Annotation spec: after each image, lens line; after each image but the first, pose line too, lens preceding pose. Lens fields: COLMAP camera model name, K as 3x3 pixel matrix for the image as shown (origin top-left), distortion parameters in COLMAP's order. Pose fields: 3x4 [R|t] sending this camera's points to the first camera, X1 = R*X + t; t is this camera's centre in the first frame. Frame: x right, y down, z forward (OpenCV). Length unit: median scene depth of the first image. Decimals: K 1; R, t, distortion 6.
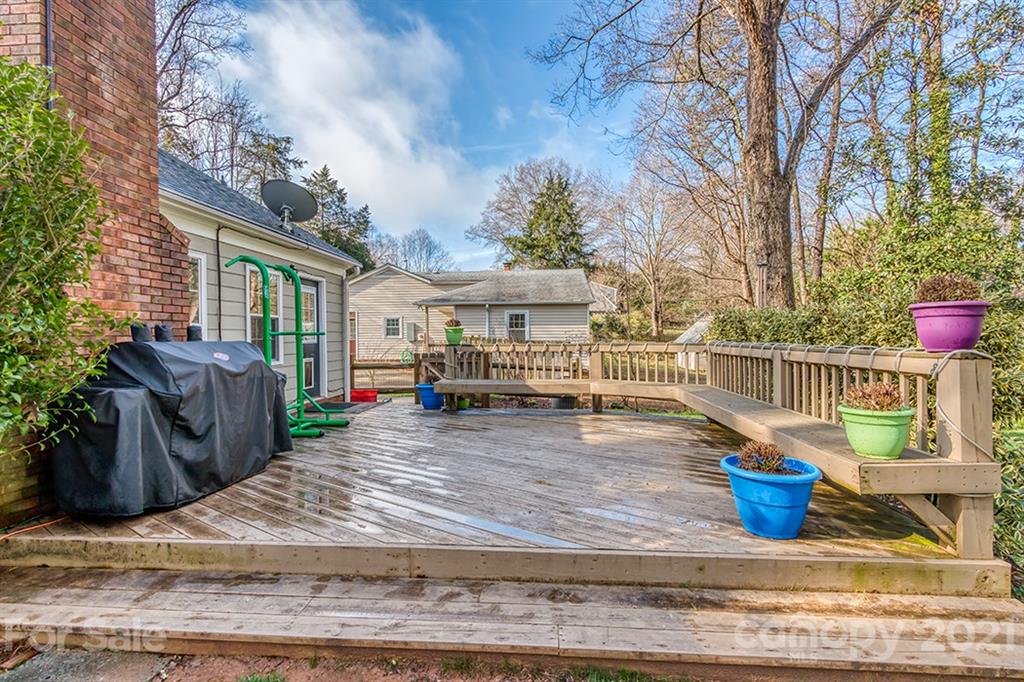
lens RADIAL K [[472.1, 0, 506.6], [0, 472.1, 341.6], [0, 0, 1]] dist [0.008124, -0.002658]
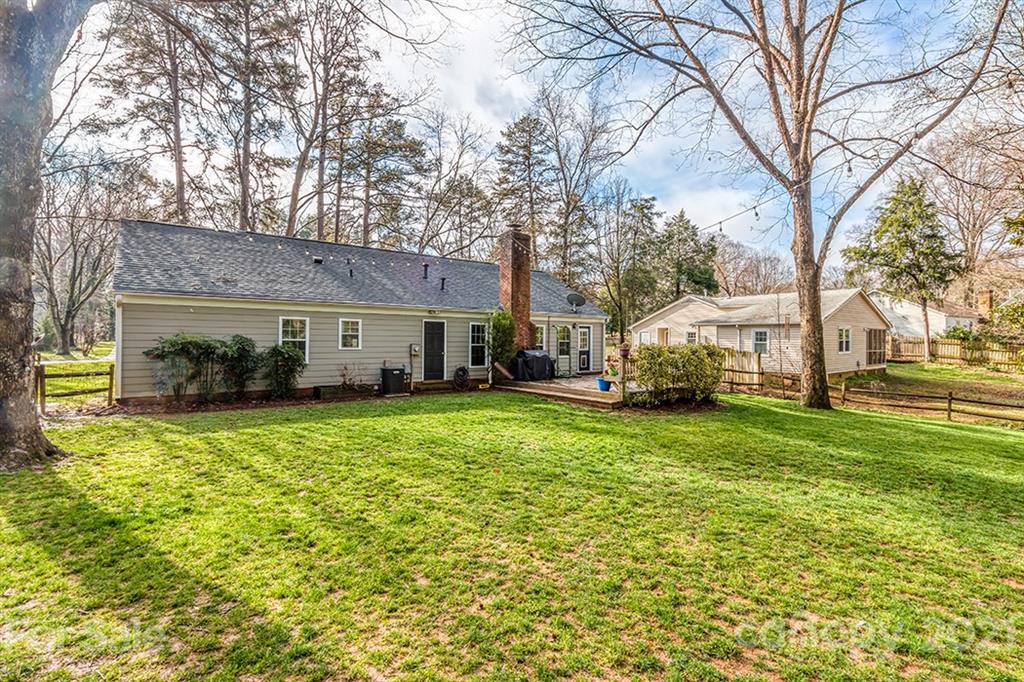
lens RADIAL K [[472.1, 0, 512.0], [0, 472.1, 340.0], [0, 0, 1]] dist [0.008124, -0.002658]
pose [[0.688858, 0.017135, -0.724694, 0.363121], [-0.021245, 0.999768, 0.003445, -0.015856], [0.724585, 0.013023, 0.689062, -0.336088]]
